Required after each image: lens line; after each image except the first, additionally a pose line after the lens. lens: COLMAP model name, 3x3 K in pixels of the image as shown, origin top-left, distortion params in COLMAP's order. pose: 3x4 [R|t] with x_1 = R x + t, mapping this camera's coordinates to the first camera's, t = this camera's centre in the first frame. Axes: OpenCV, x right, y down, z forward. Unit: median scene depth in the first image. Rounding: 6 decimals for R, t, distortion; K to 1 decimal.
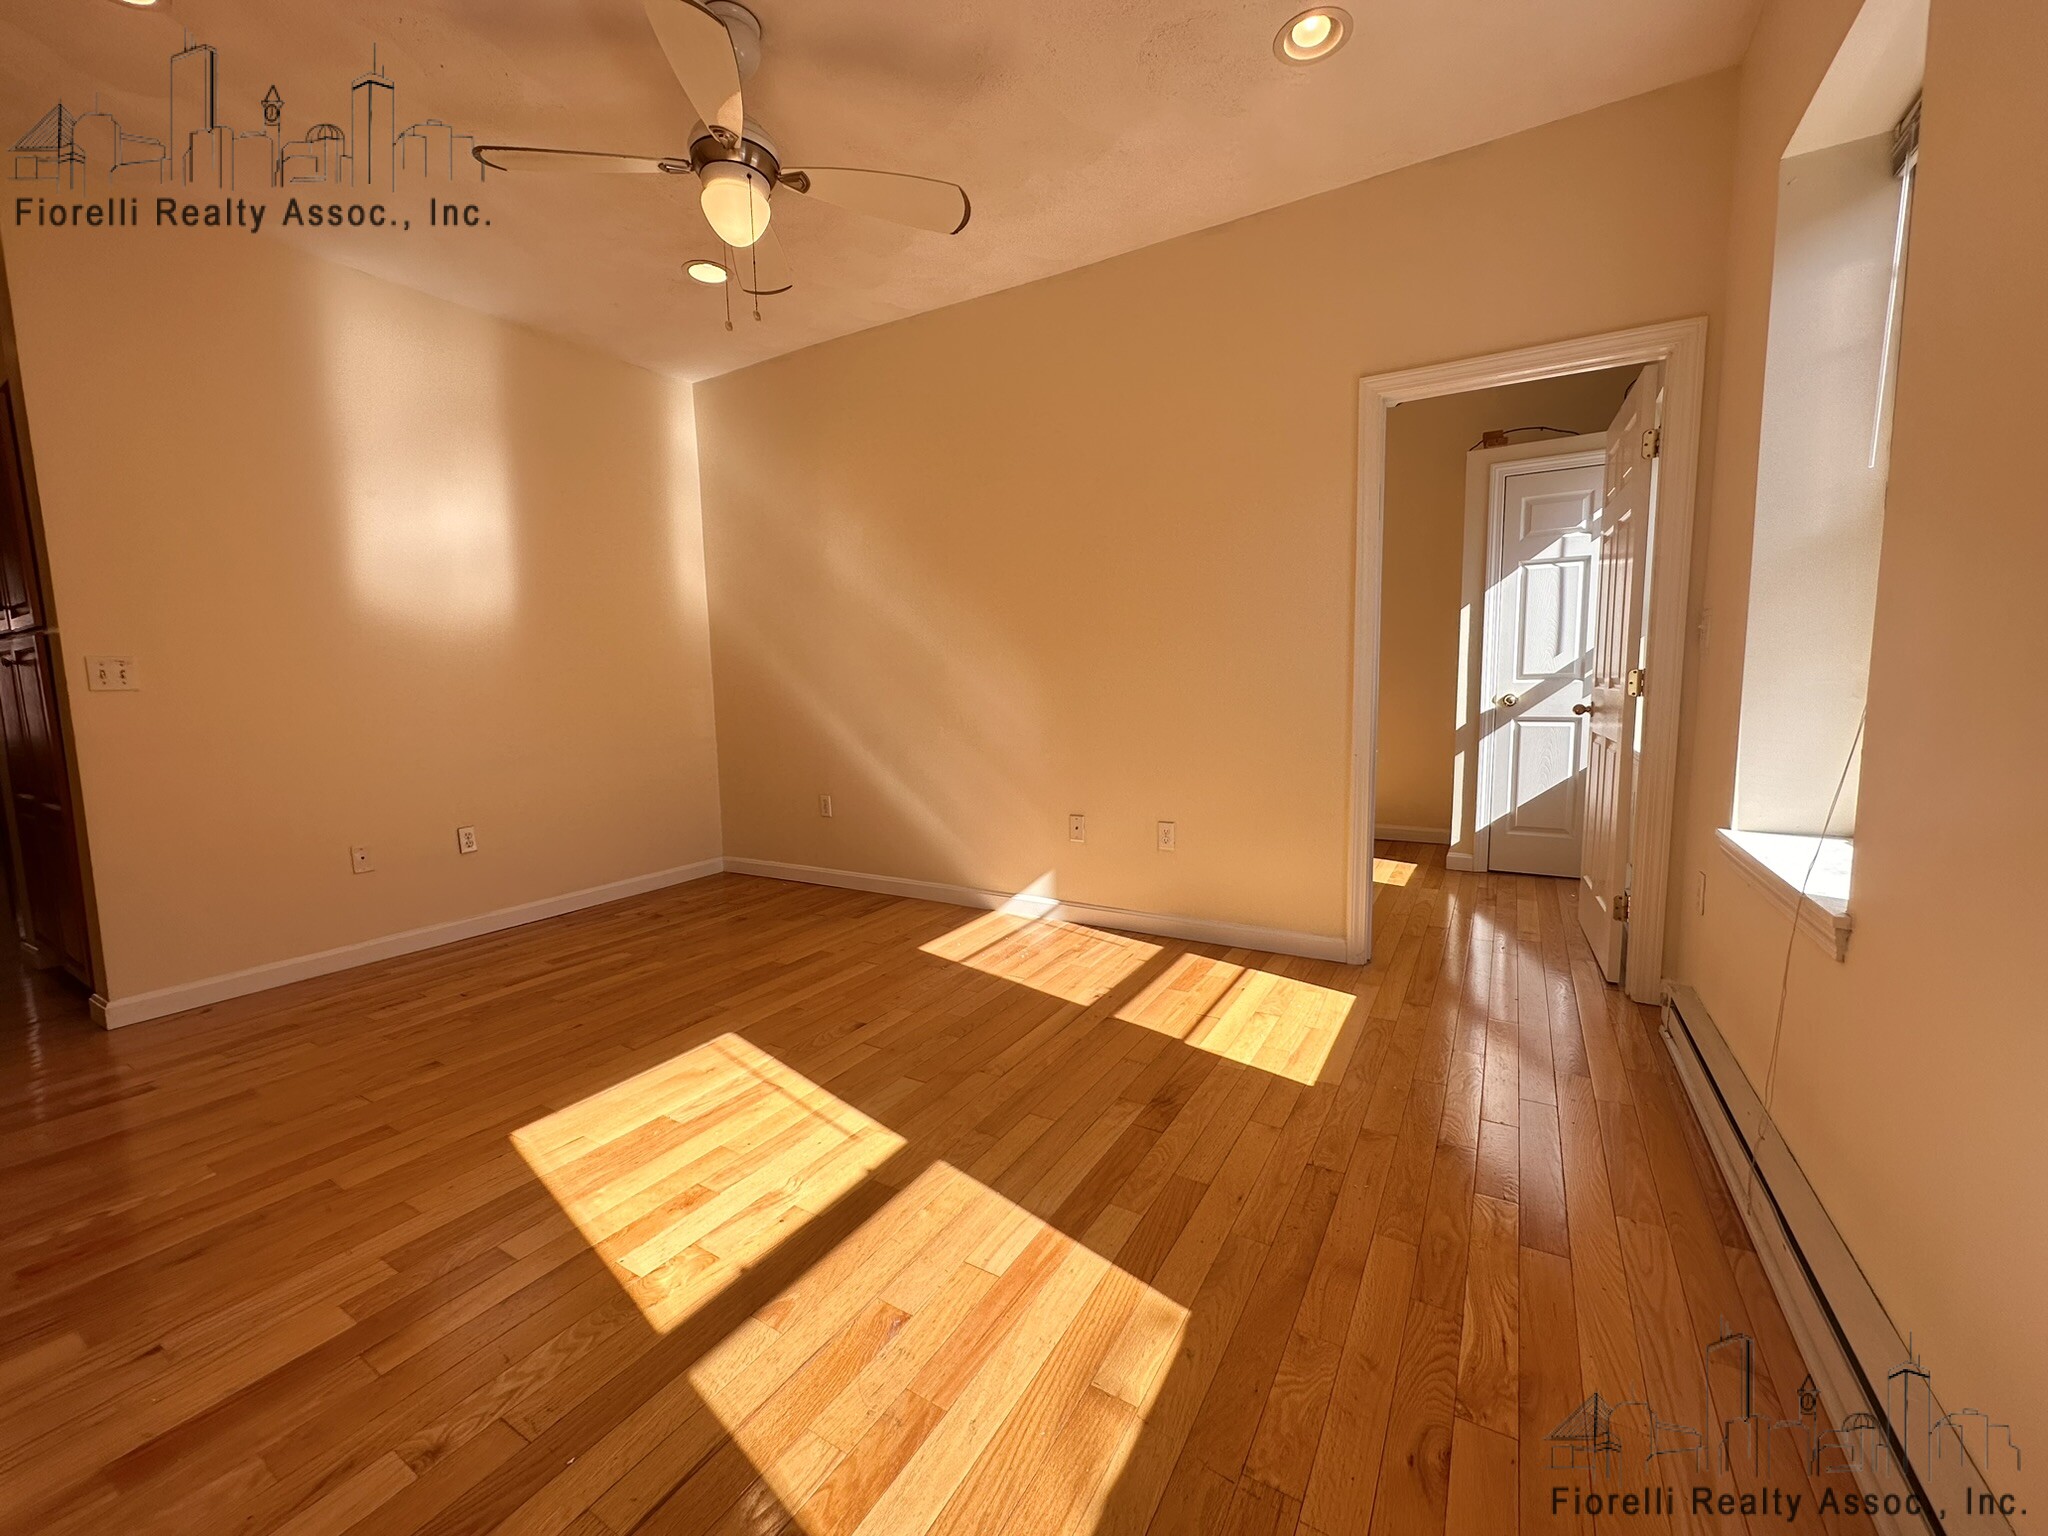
lens RADIAL K [[816.2, 0, 1019.4], [0, 816.2, 765.2], [0, 0, 1]] dist [-0.000655, -0.000199]
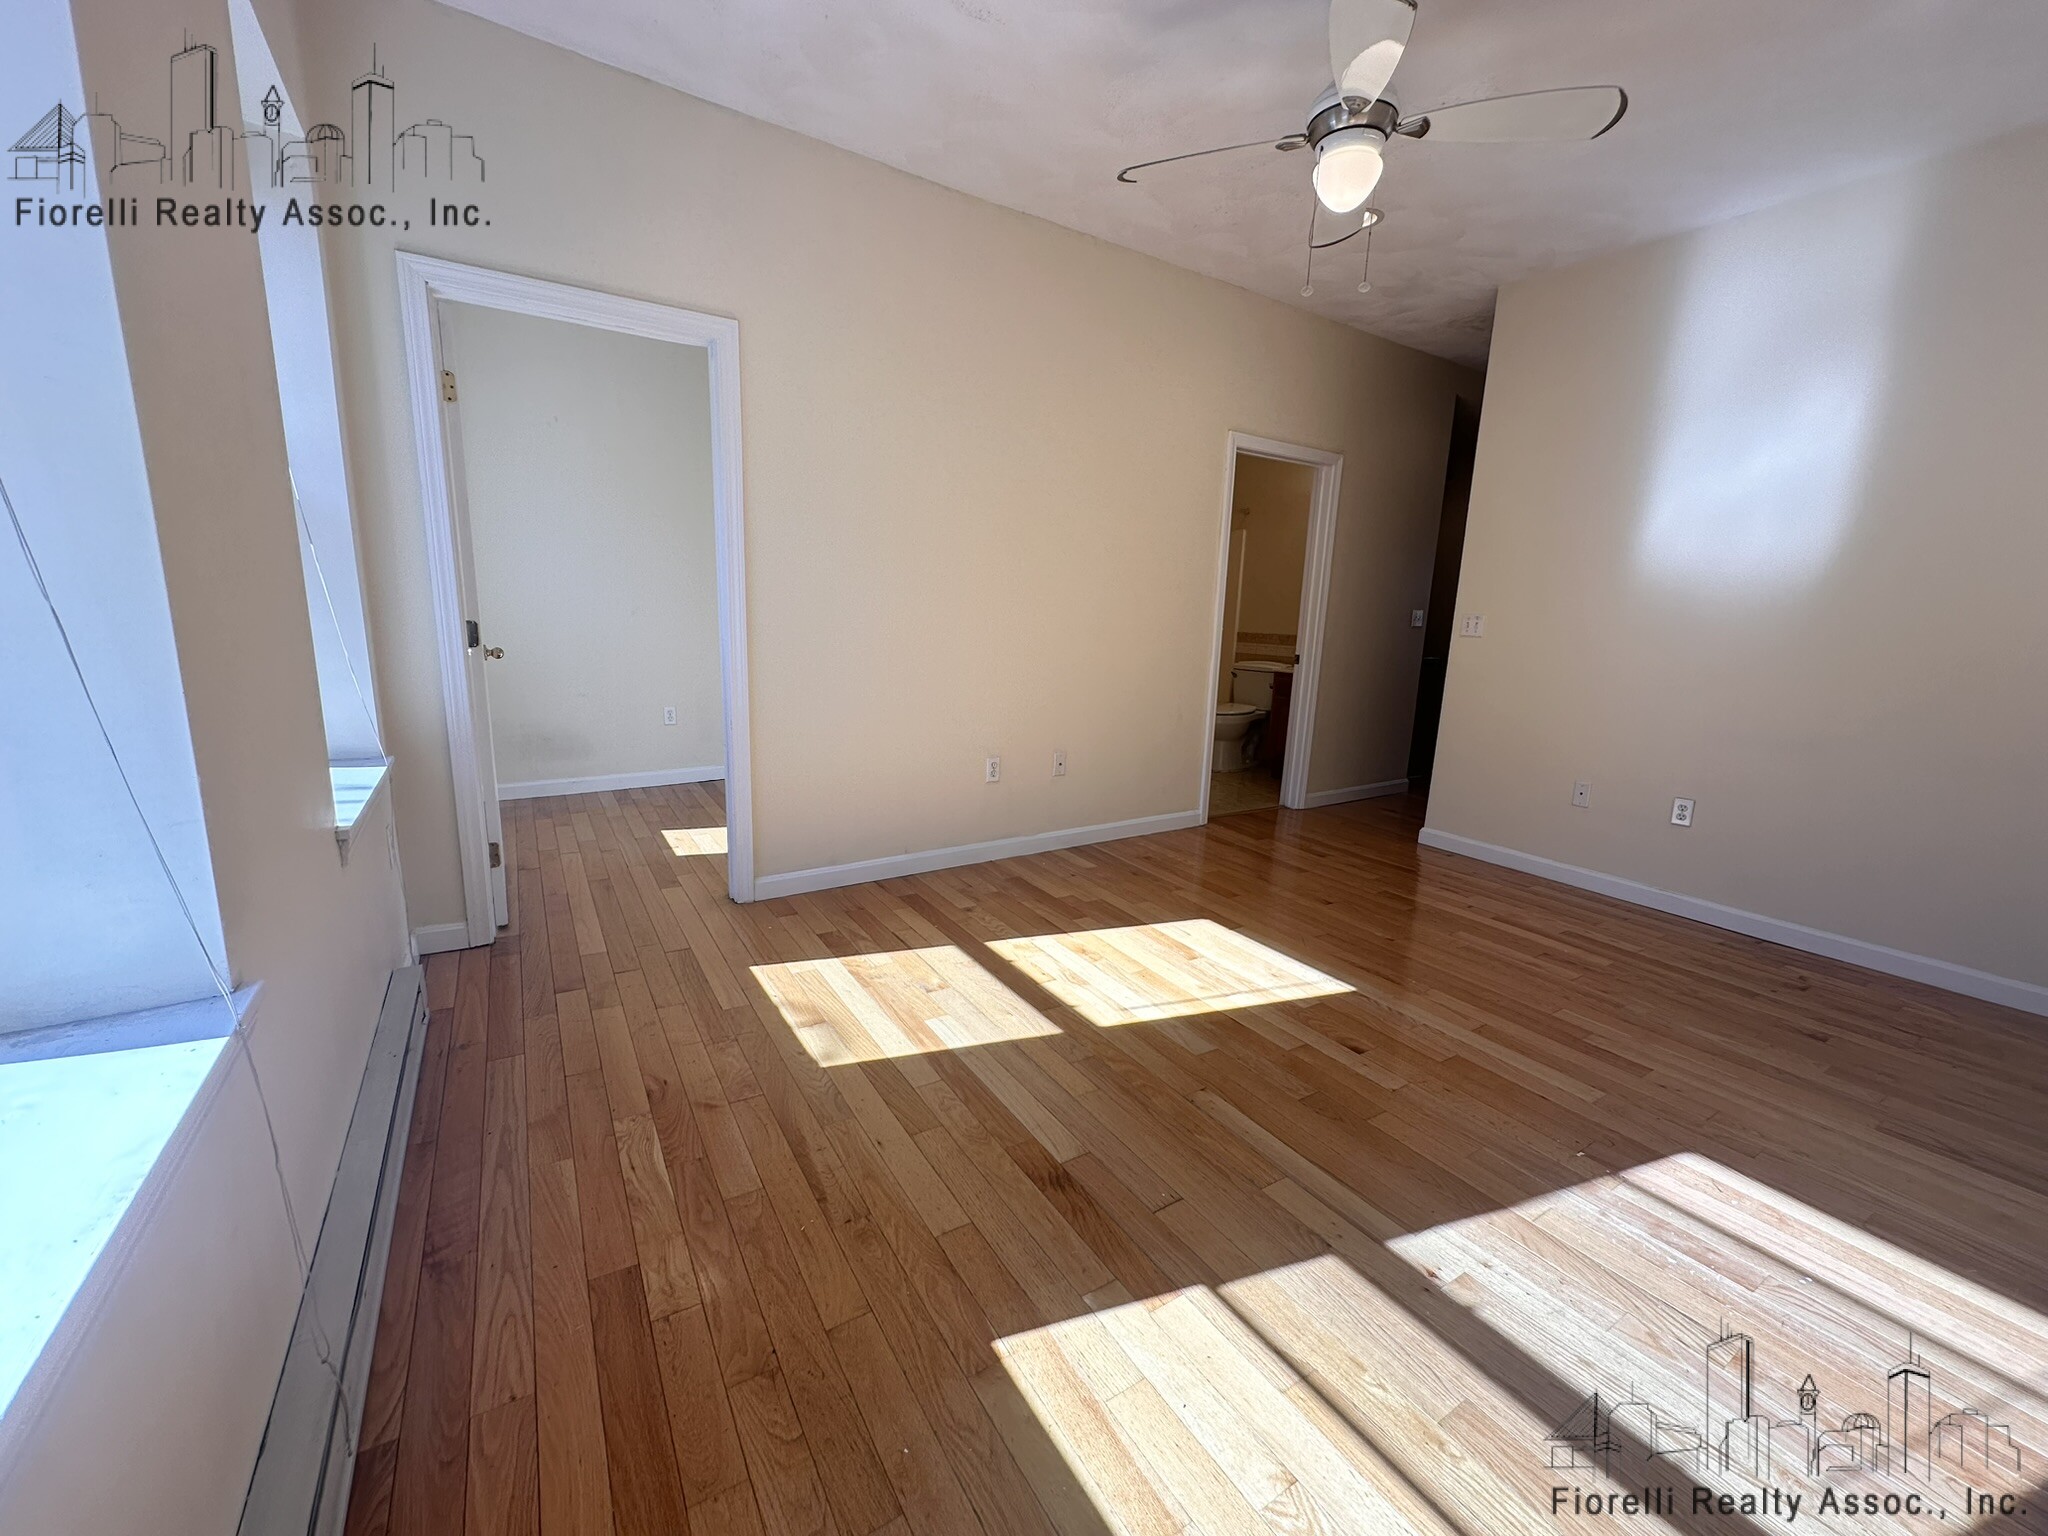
lens RADIAL K [[816.2, 0, 1028.9], [0, 816.2, 768.4], [0, 0, 1]] dist [-0.000655, -0.000199]
pose [[-0.449914, 0.177424, -0.875270, 0.652739], [-0.119393, 0.959320, 0.255833, -0.146501], [0.885055, 0.219605, -0.410428, 0.955767]]
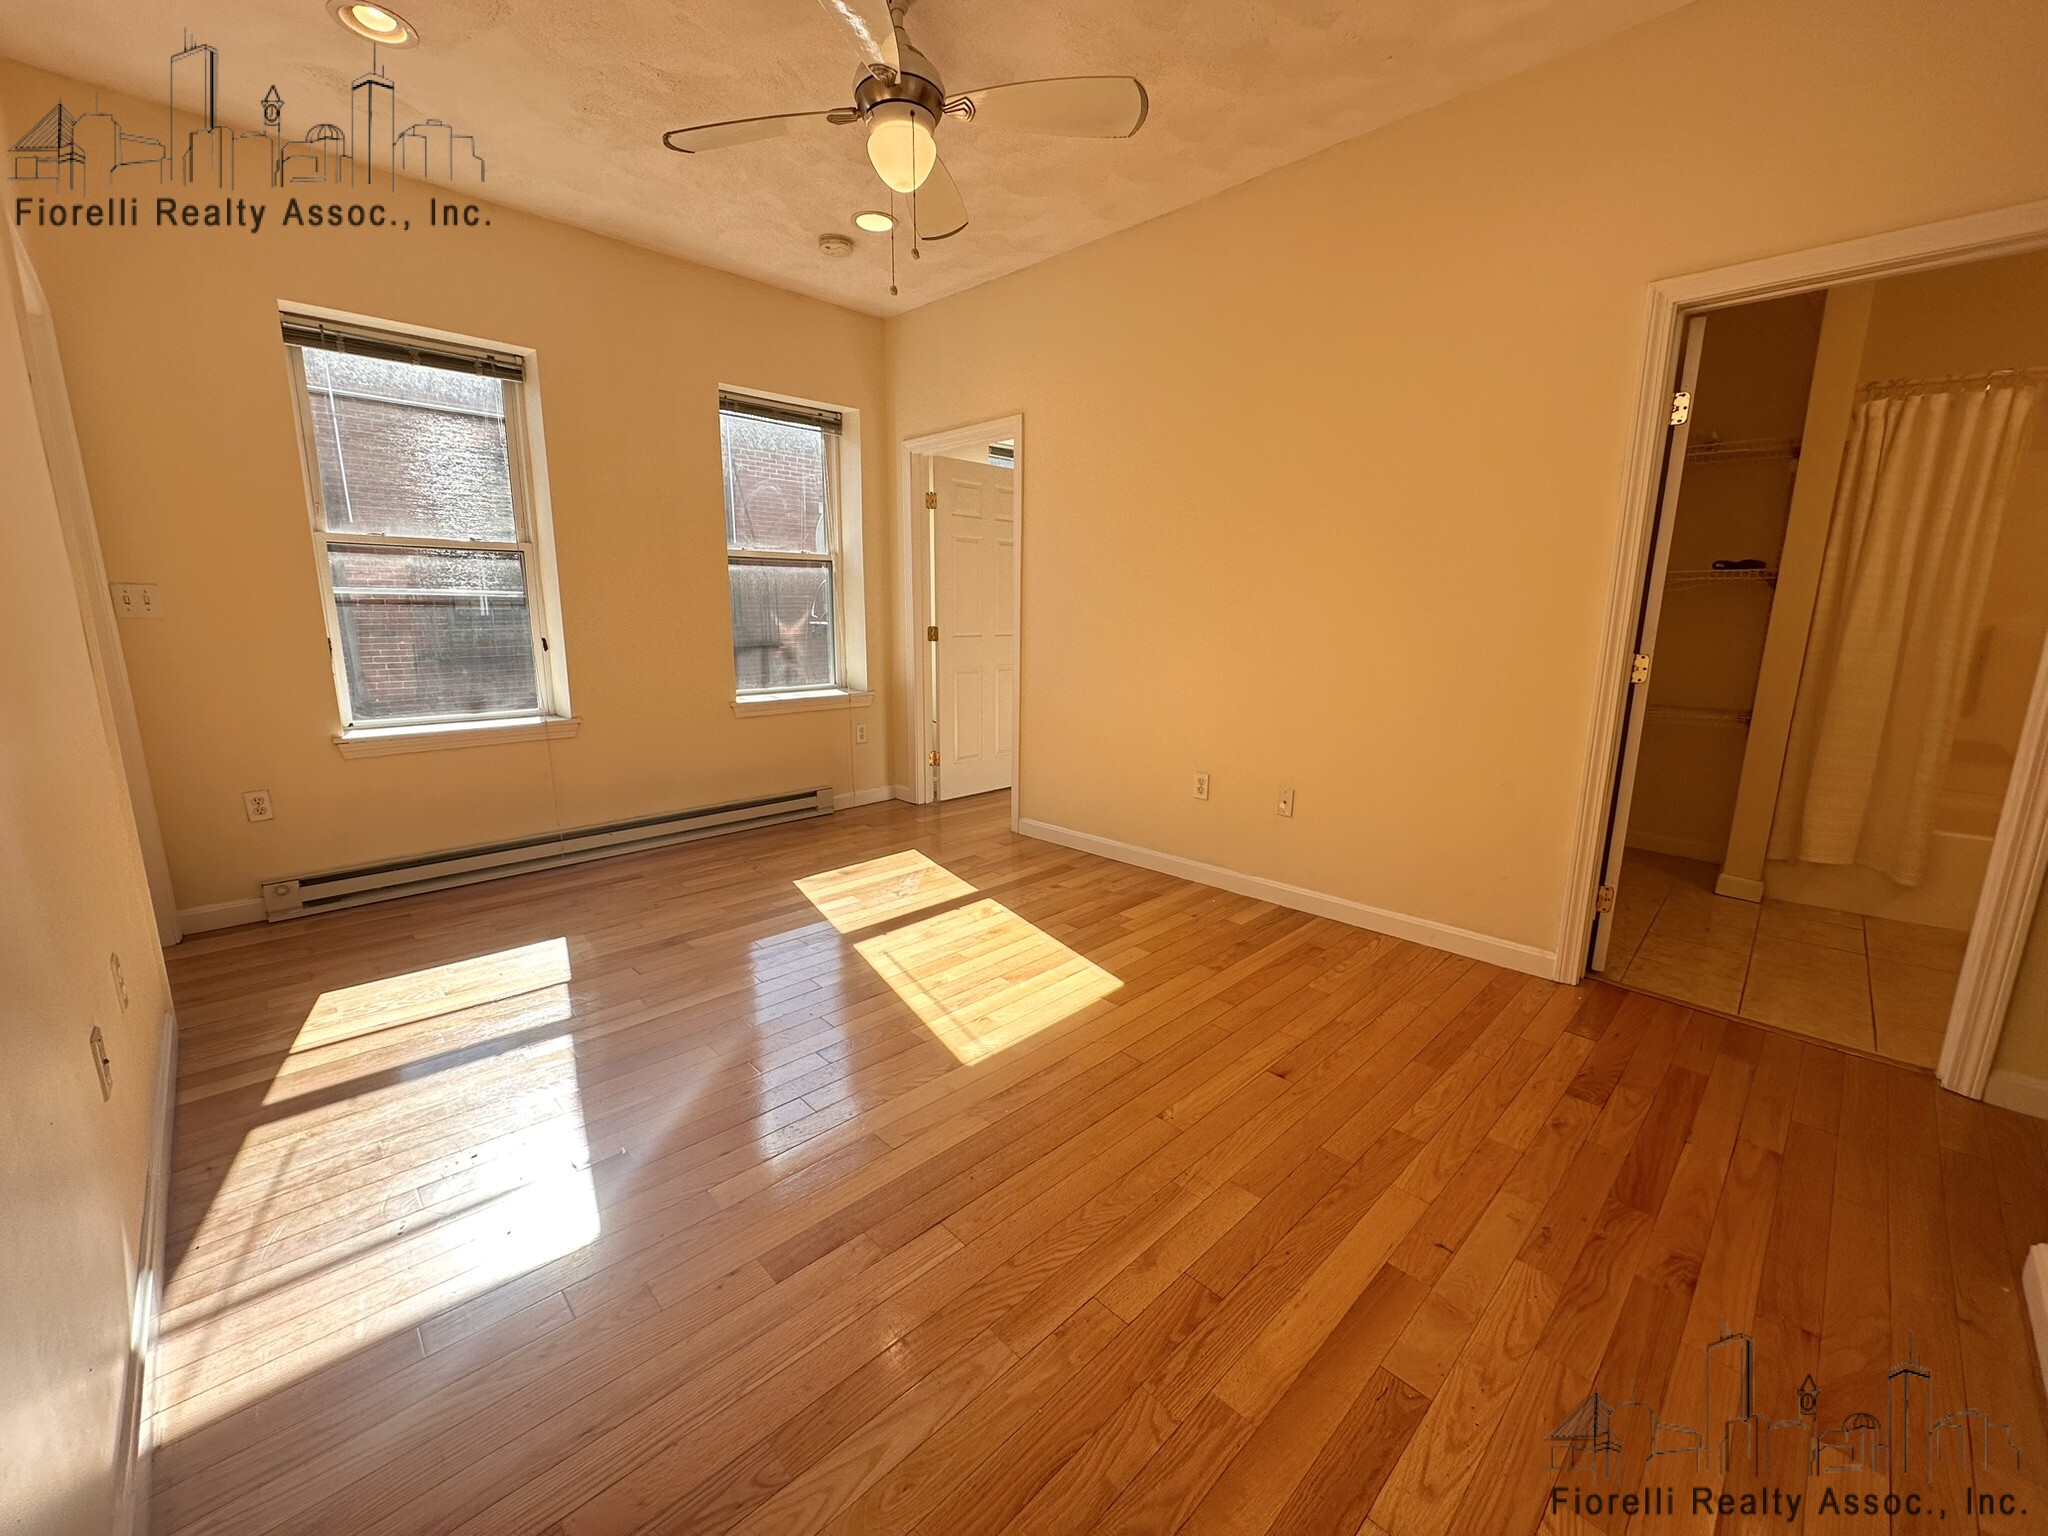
lens RADIAL K [[816.2, 0, 1030.1], [0, 816.2, 773.2], [0, 0, 1]] dist [-0.000655, -0.000199]
pose [[-0.967834, -0.042561, 0.247965, -0.591370], [0.034456, 0.953878, 0.298210, -0.205445], [-0.249221, 0.297161, -0.921729, 1.610166]]
